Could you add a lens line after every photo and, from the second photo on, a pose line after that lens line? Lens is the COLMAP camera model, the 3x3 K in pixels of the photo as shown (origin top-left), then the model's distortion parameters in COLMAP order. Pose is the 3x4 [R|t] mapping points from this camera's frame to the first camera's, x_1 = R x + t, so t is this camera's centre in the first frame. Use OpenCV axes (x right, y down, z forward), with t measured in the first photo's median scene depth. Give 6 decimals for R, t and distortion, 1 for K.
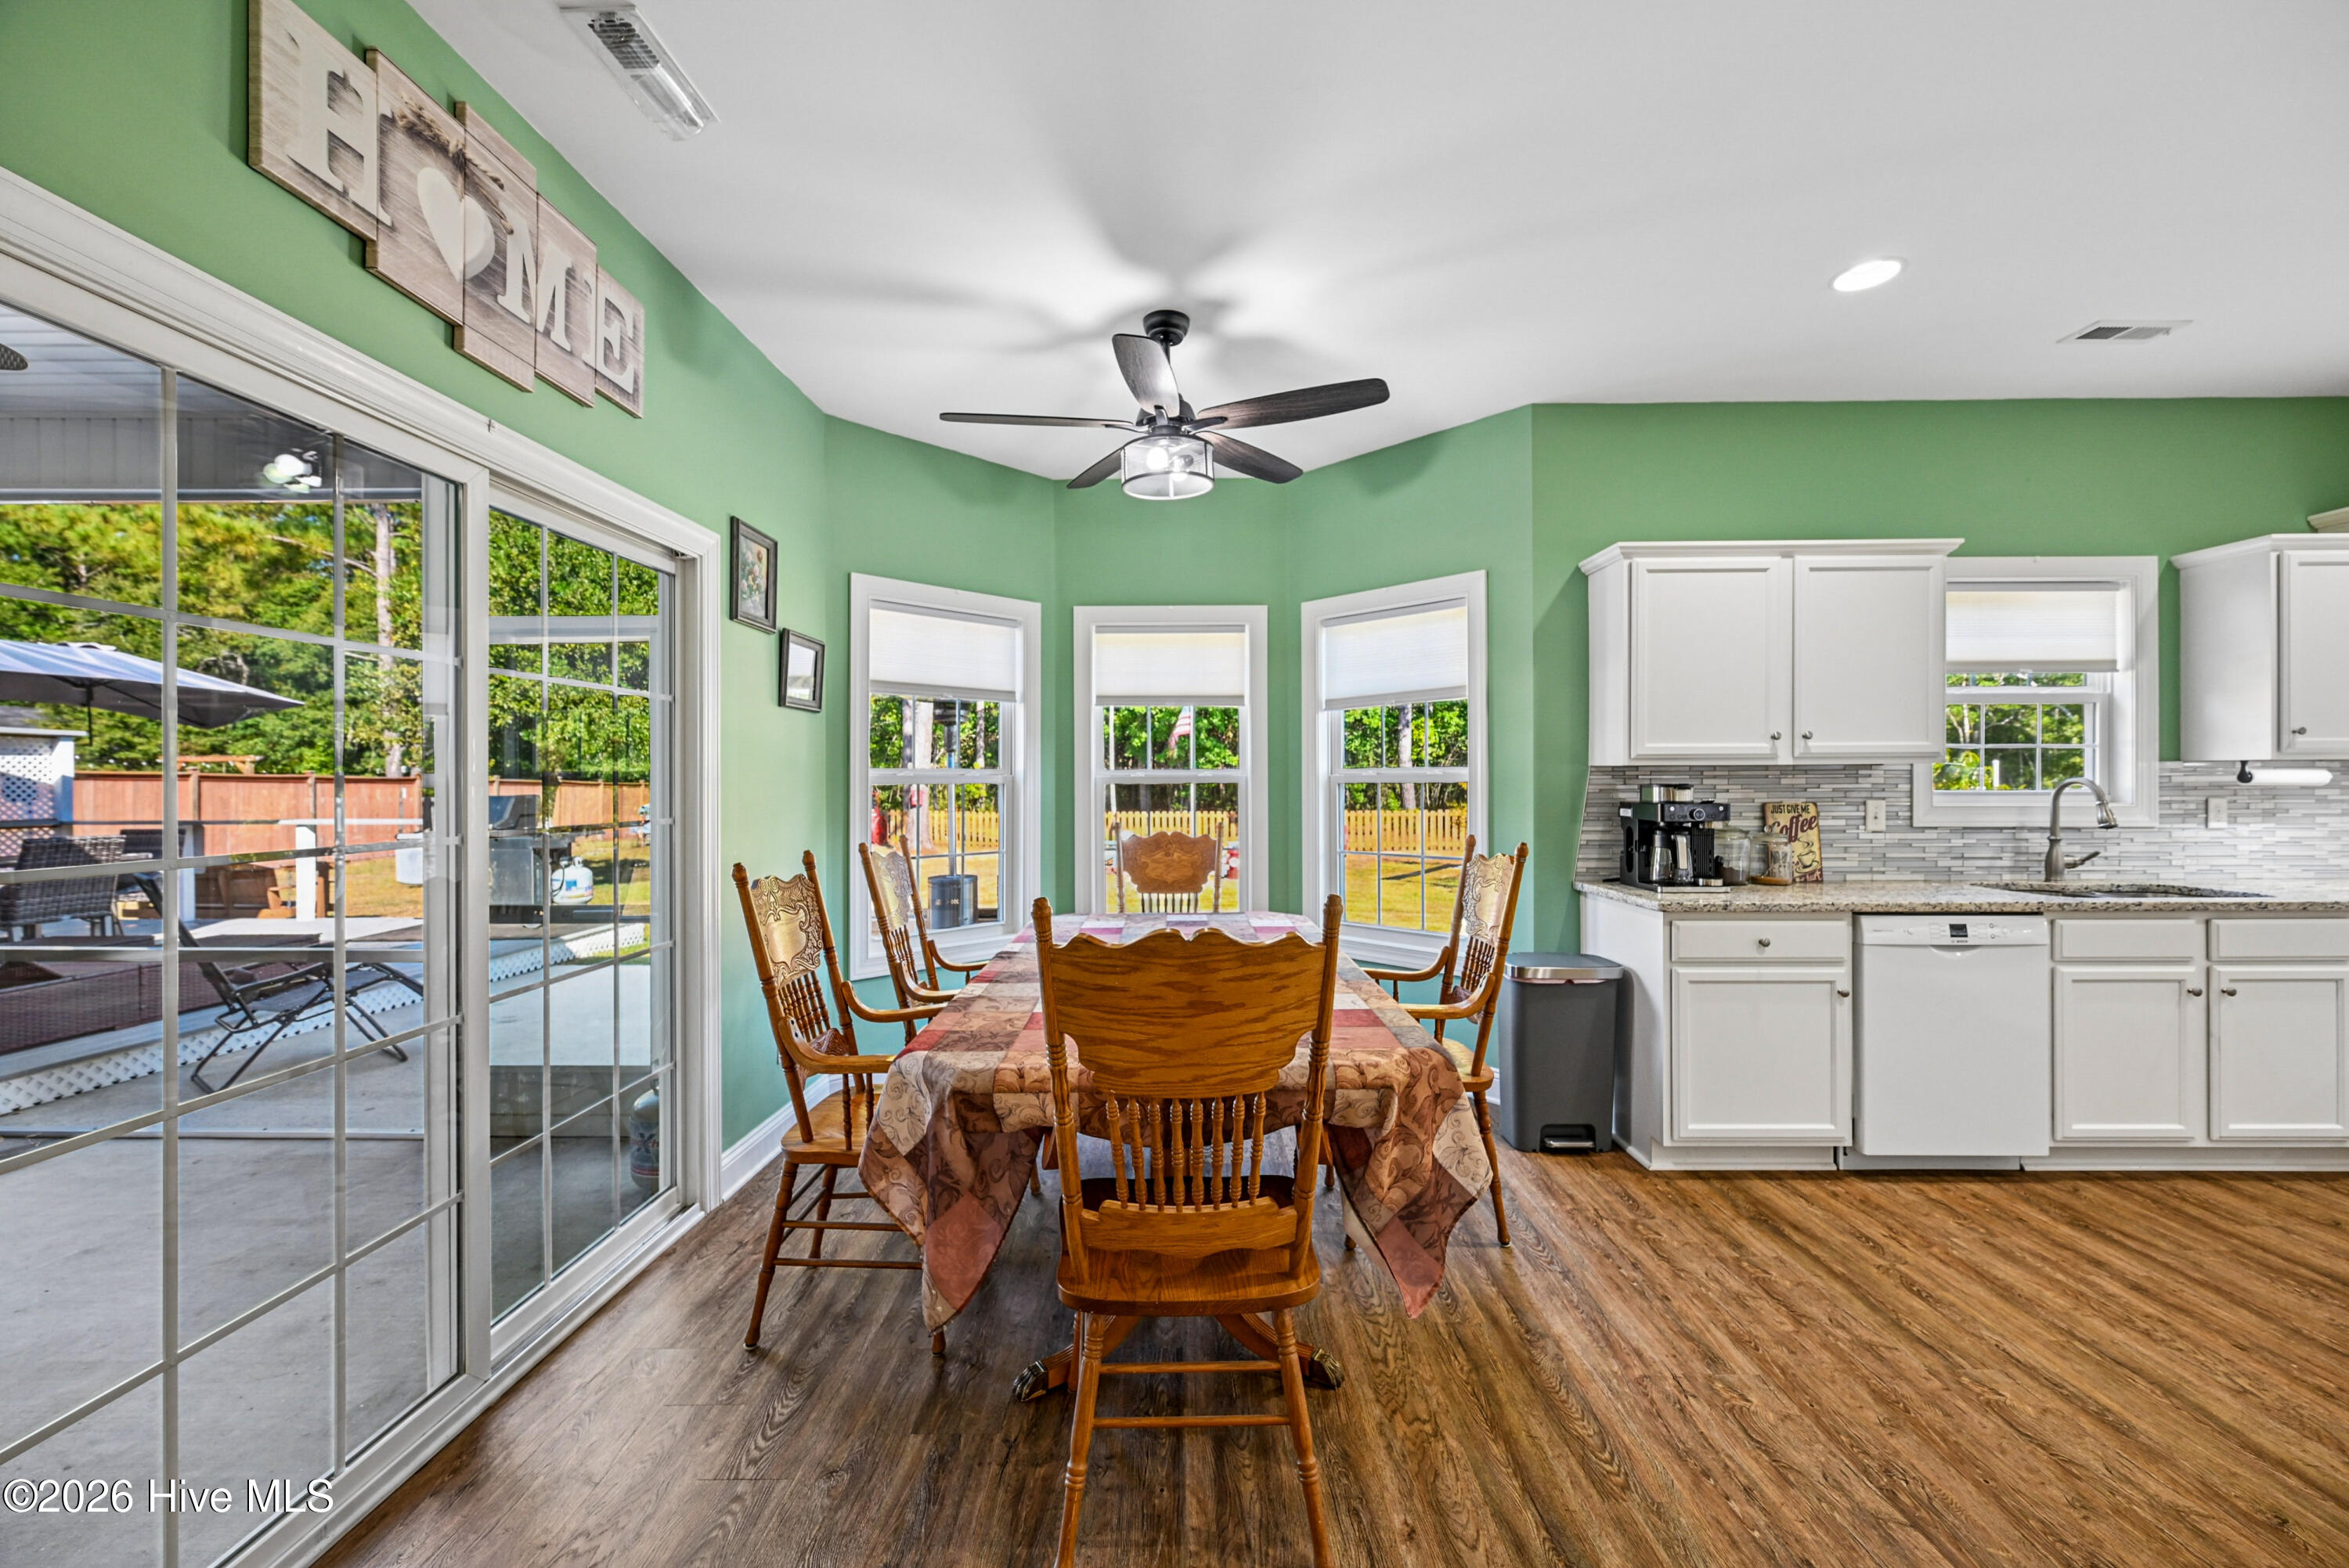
lens RADIAL K [[953.5, 0, 1158.2], [0, 953.5, 775.8], [0, 0, 1]] dist [-0.000594, 0.000194]
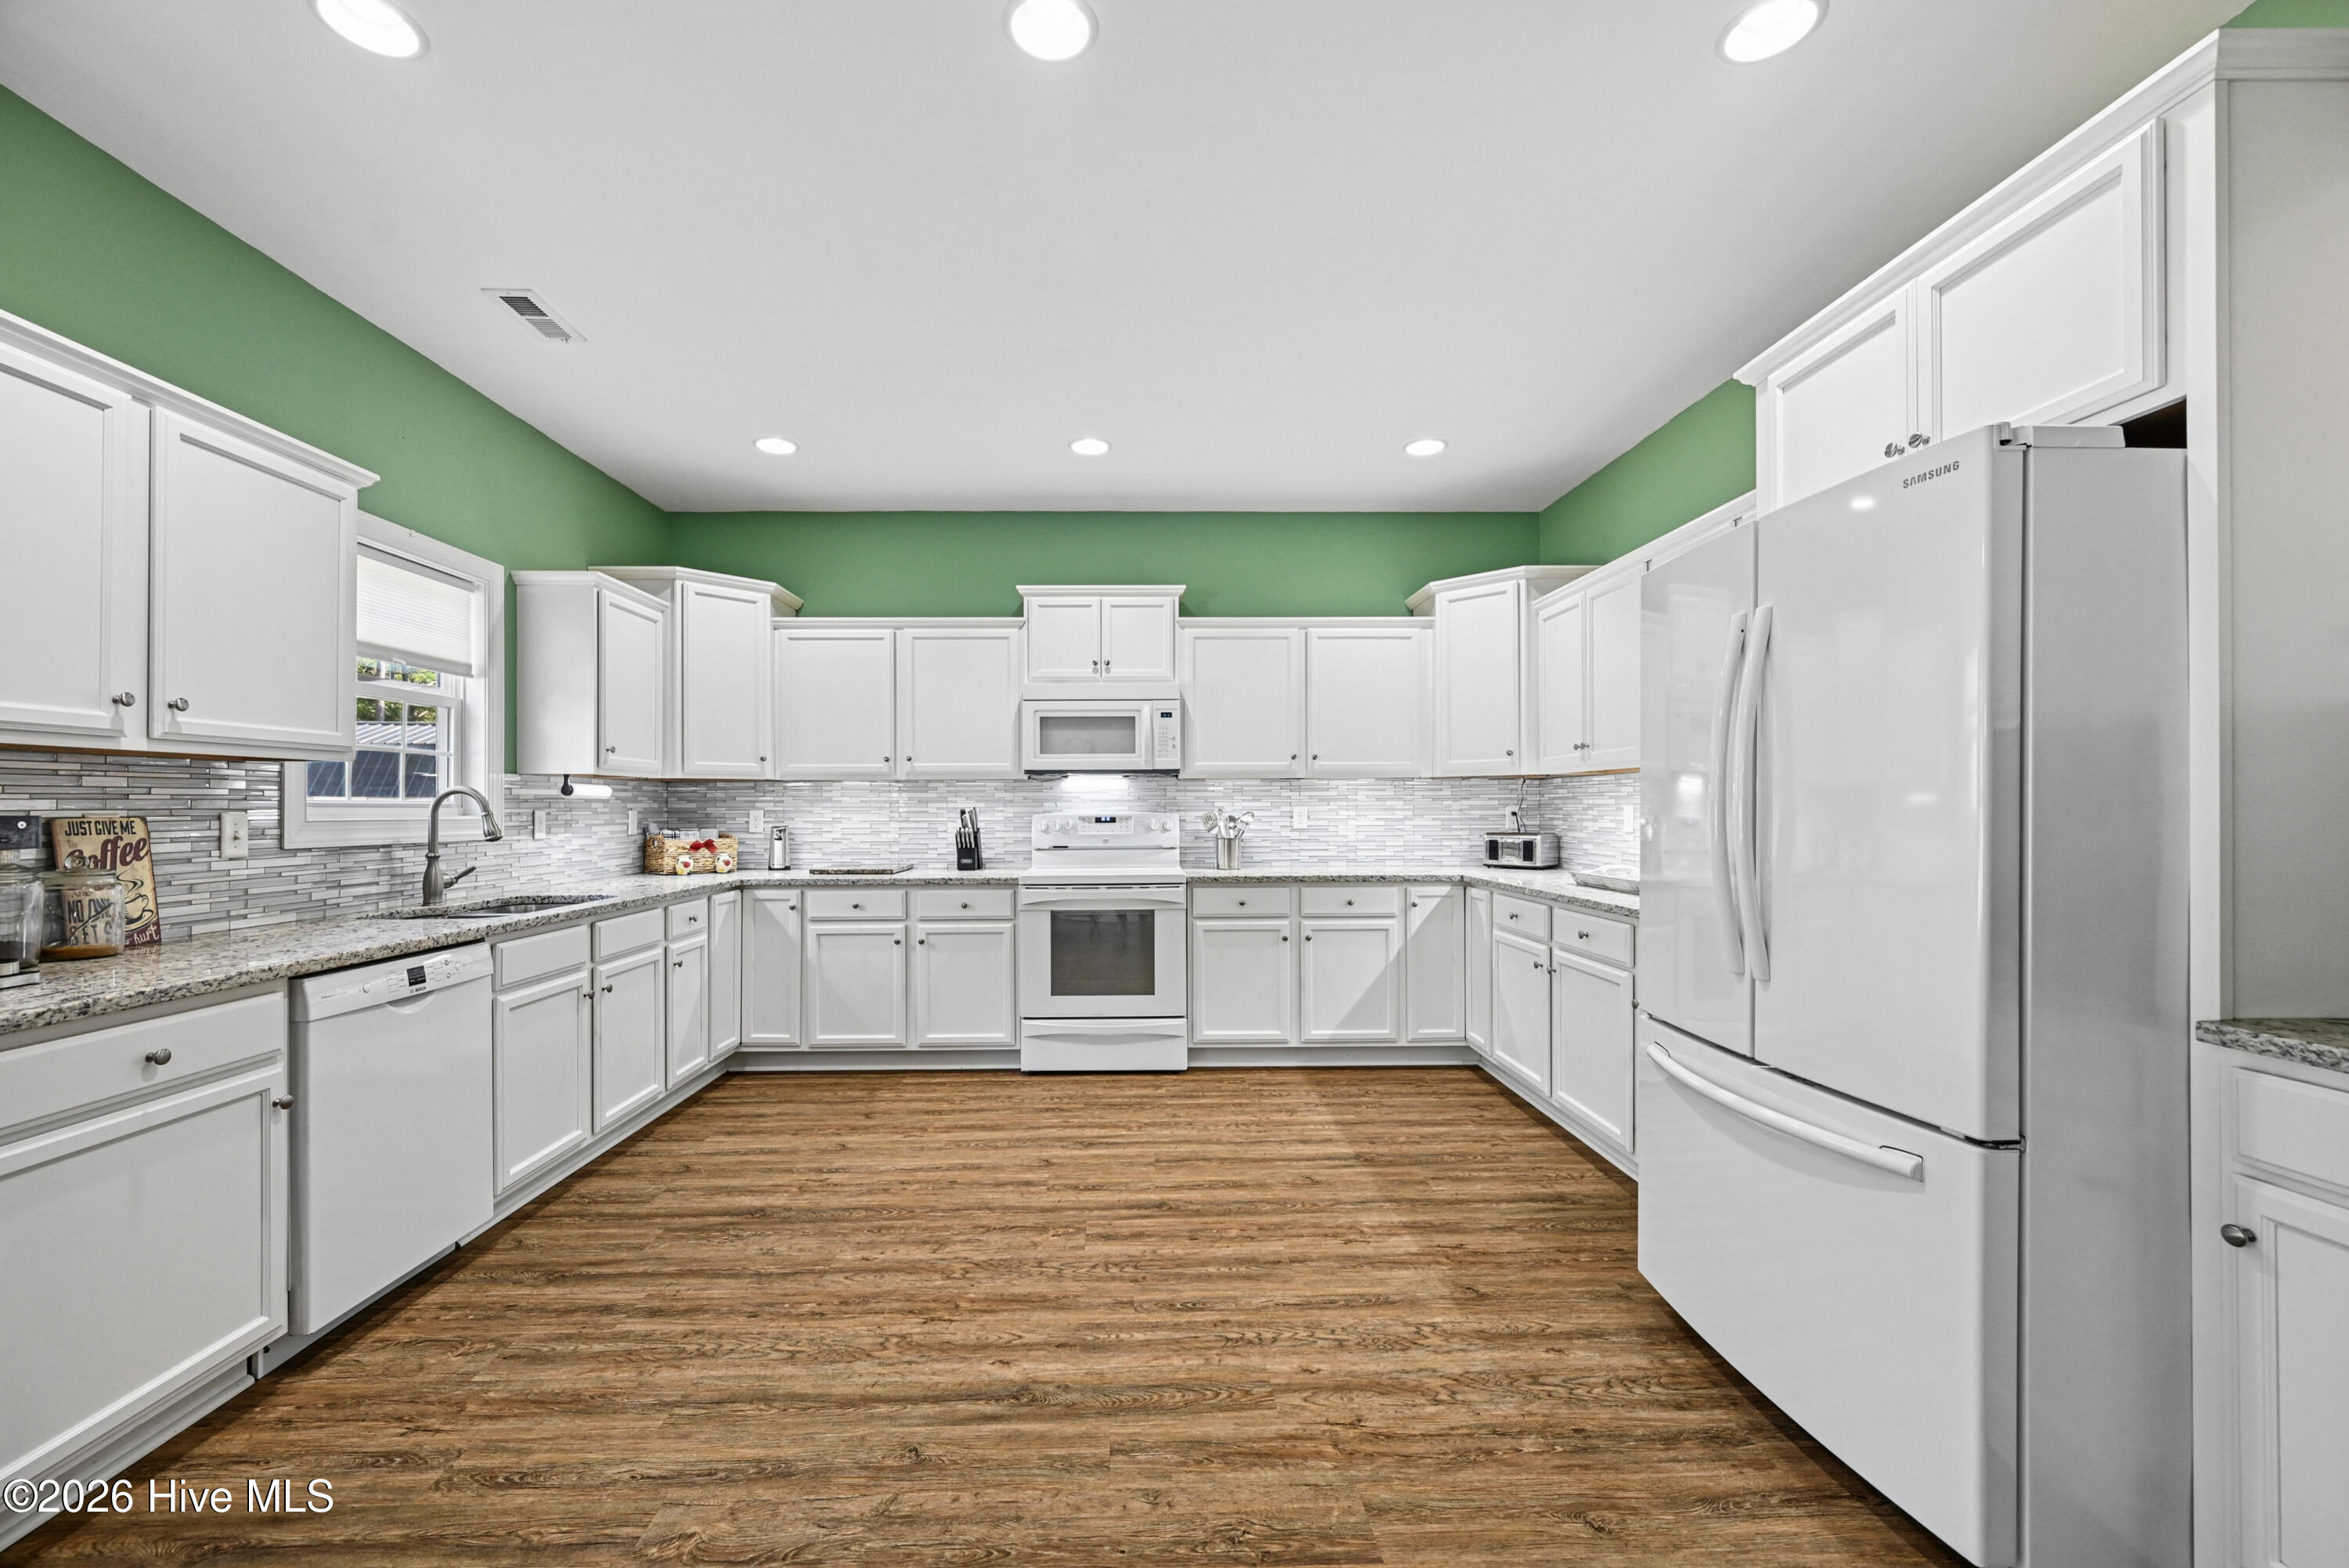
lens RADIAL K [[935.9, 0, 1164.0], [0, 935.9, 807.4], [0, 0, 1]] dist [-0.000147, 0.000044]
pose [[-0.045791, 0.003624, 0.998944, 0.048642], [-0.000853, 0.999993, -0.003667, 0.025508], [-0.998951, -0.001020, -0.045787, 0.389679]]
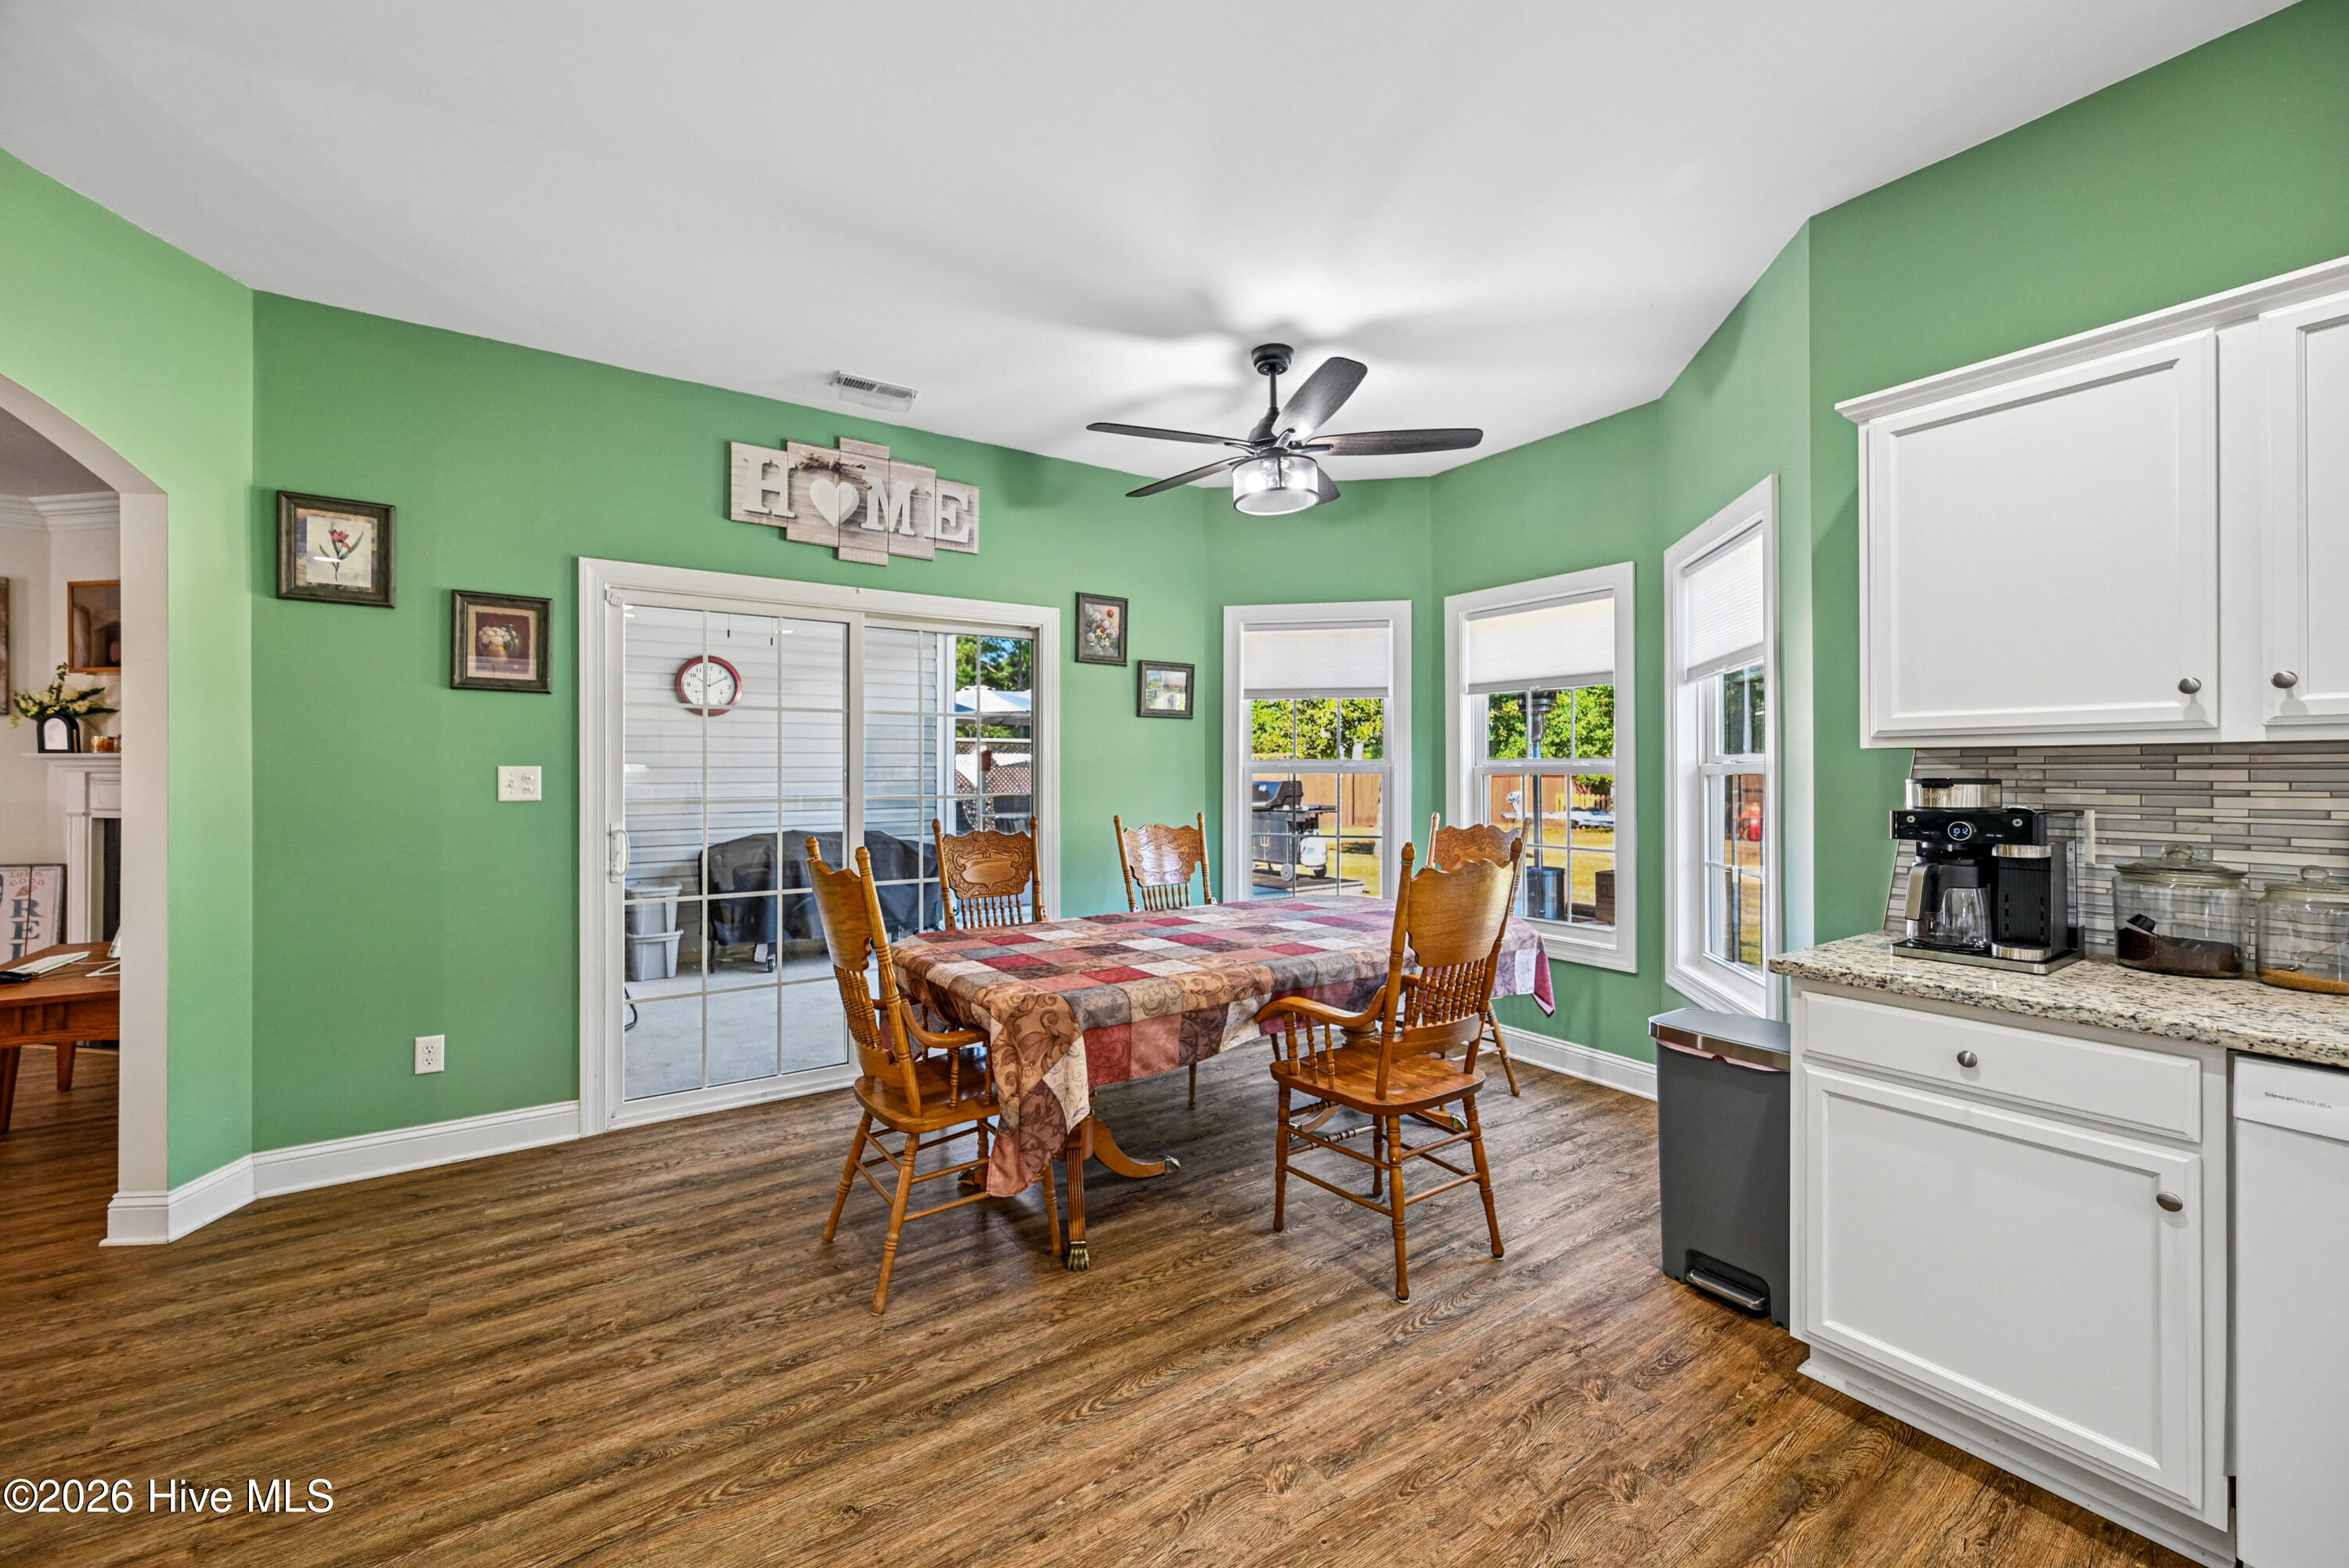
lens RADIAL K [[960.4, 0, 1167.4], [0, 960.4, 764.8], [0, 0, 1]] dist [-0.000498, 0.000157]
pose [[0.545467, -0.003288, -0.838126, 0.774232], [0.002180, 0.999994, -0.002504, 0.000307], [0.838130, -0.000461, 0.545471, 0.262904]]
